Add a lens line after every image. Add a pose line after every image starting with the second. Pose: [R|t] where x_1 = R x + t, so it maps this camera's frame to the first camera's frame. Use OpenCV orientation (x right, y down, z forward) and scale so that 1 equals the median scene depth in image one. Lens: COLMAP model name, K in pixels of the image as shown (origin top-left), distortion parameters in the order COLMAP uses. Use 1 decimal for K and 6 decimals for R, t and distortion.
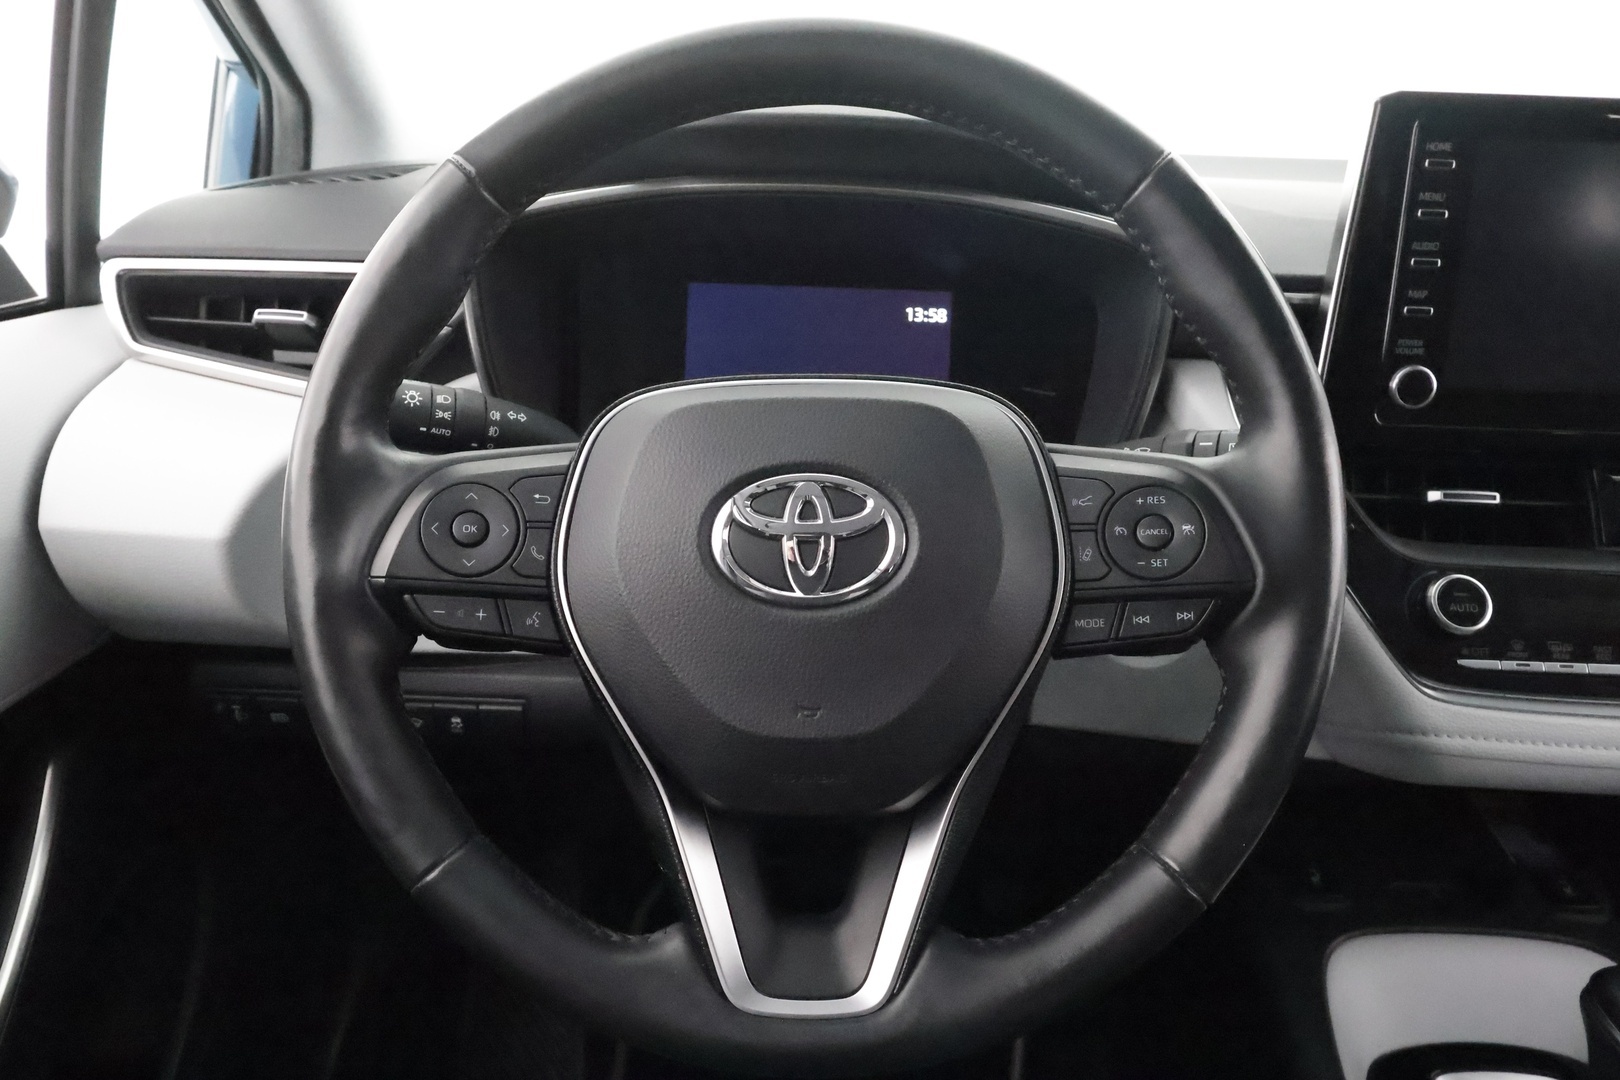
lens RADIAL K [[1219.5, 0, 810.0], [0, 1219.5, 540.0], [0, 0, 1]] dist [-0.000966, 0.000424]
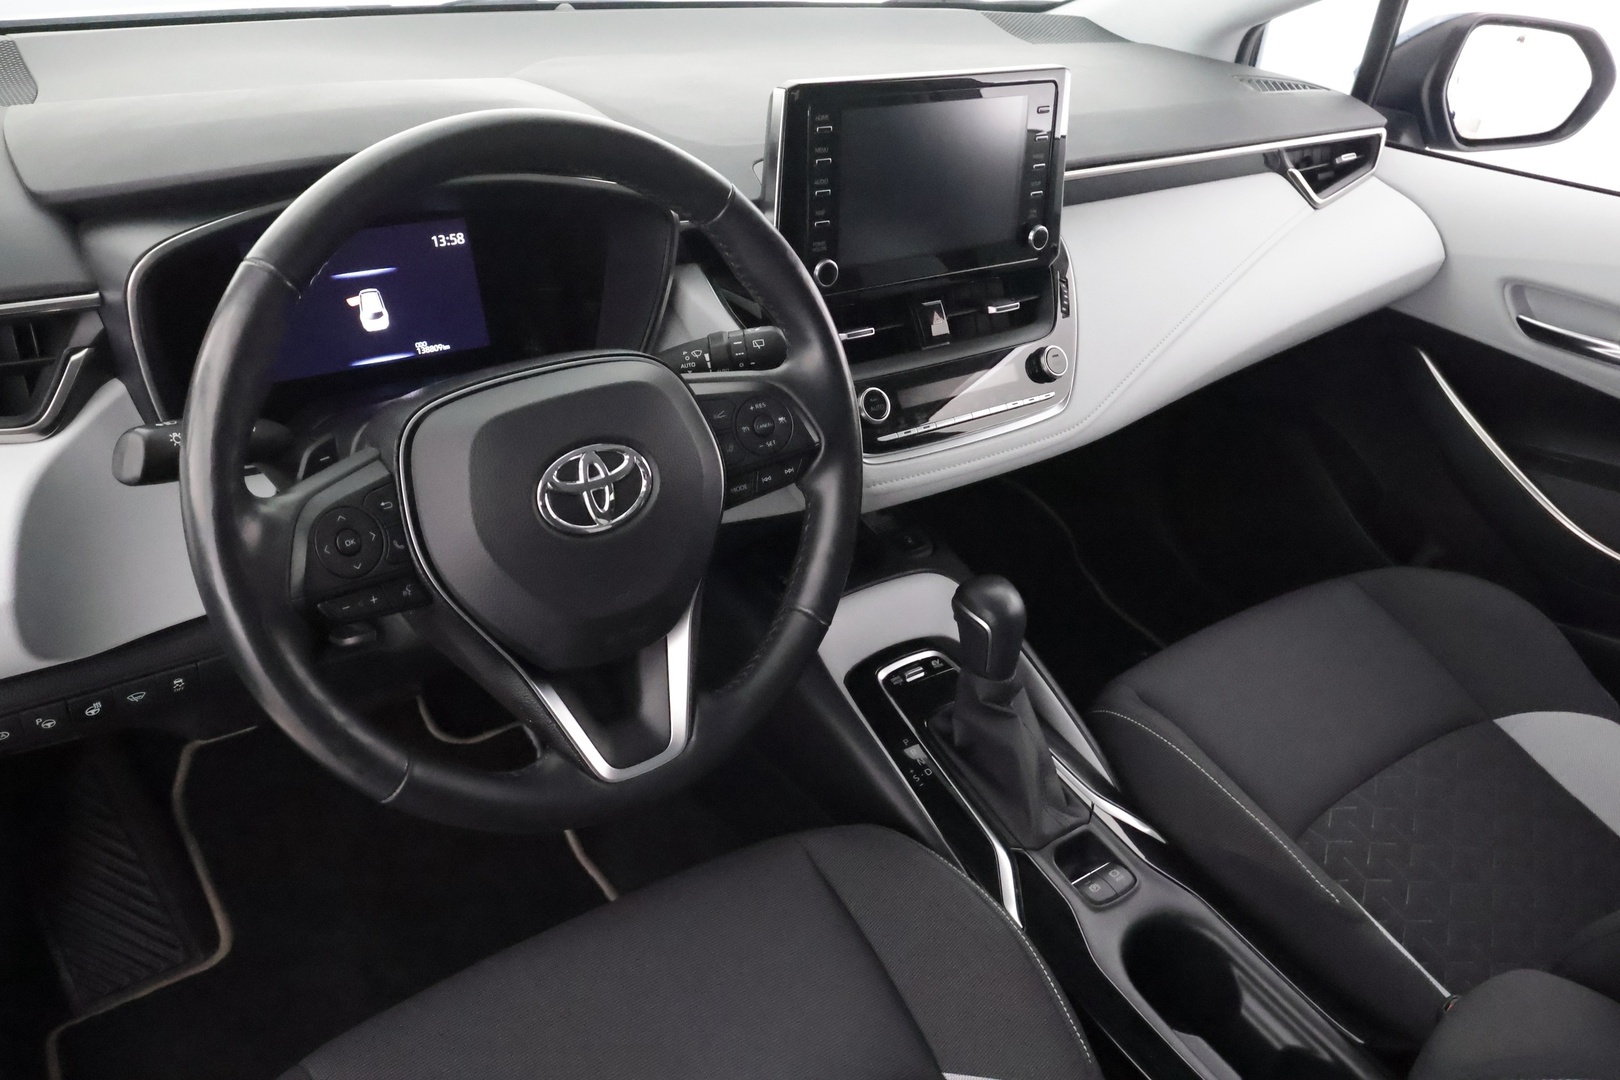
lens RADIAL K [[1270.0, 0, 810.0], [0, 1270.0, 540.0], [0, 0, 1]] dist [-0.001339, -0.005983]
pose [[0.785646, -0.285075, 0.549083, -0.641716], [0.148028, 0.948351, 0.280566, -0.325692], [-0.600706, -0.139146, 0.787268, -0.398476]]
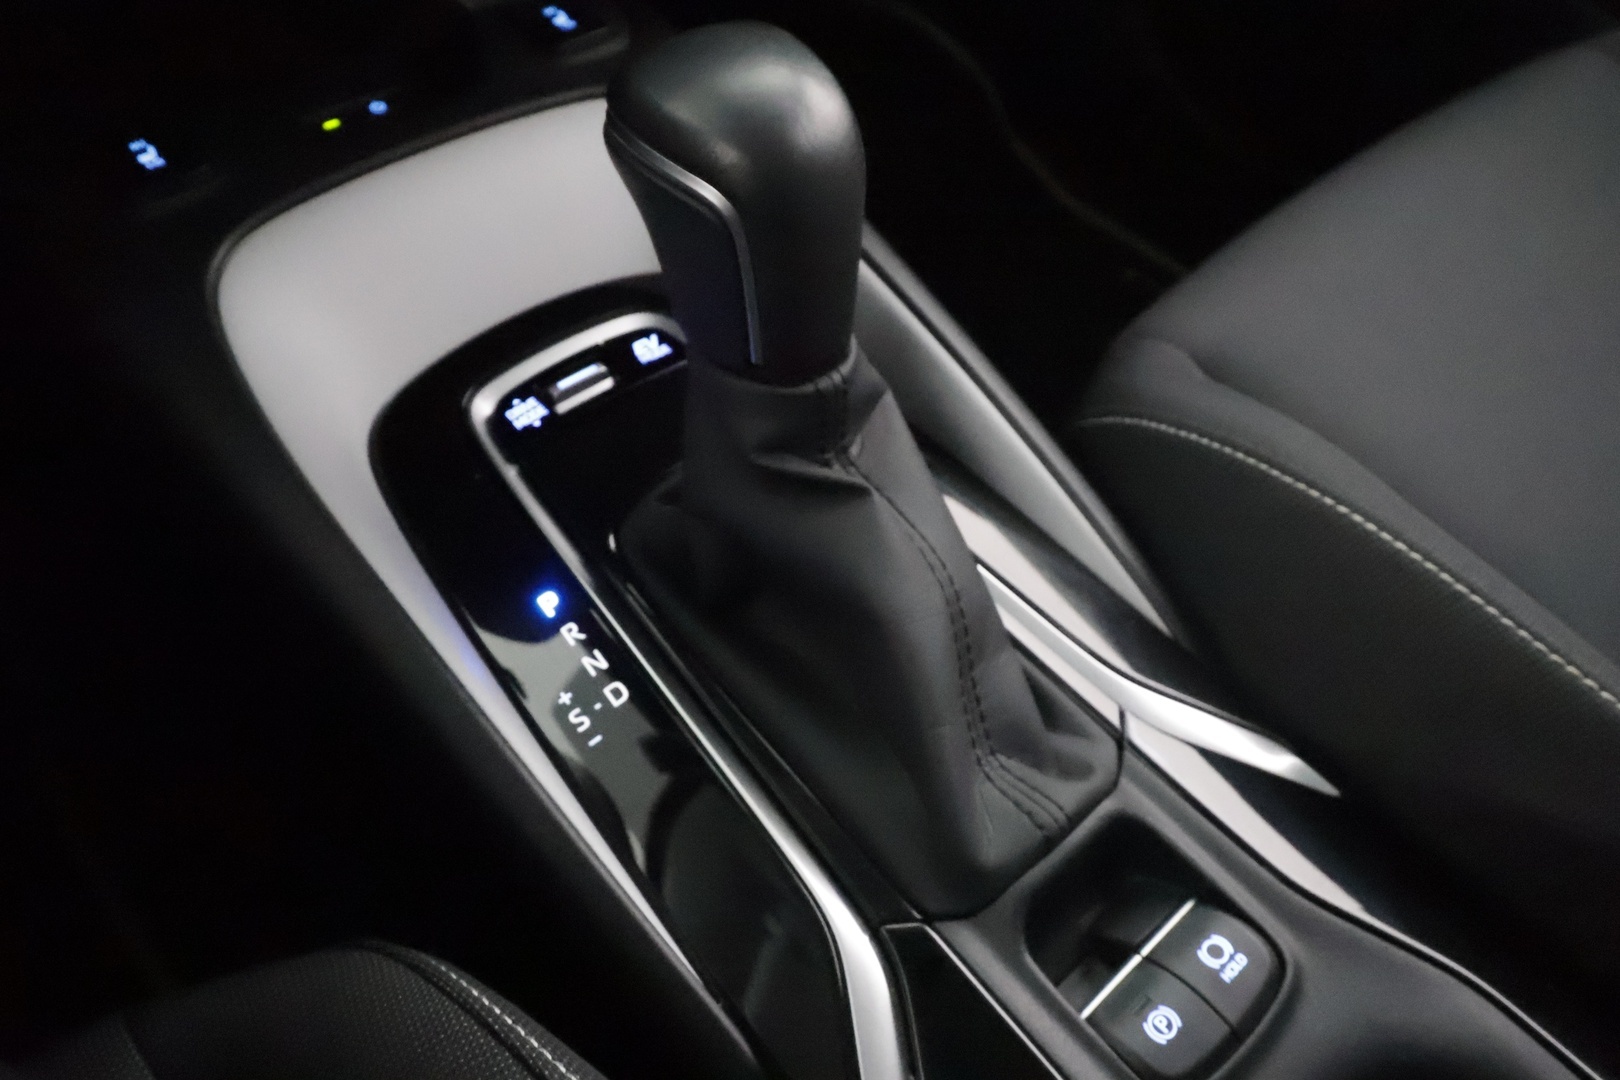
lens RADIAL K [[1270.0, 0, 810.0], [0, 1270.0, 540.0], [0, 0, 1]] dist [-0.001339, -0.005983]
pose [[0.710999, -0.518451, 0.475068, 0.433838], [0.245210, 0.815976, 0.523503, 0.308826], [-0.659054, -0.255718, 0.707287, 0.637932]]
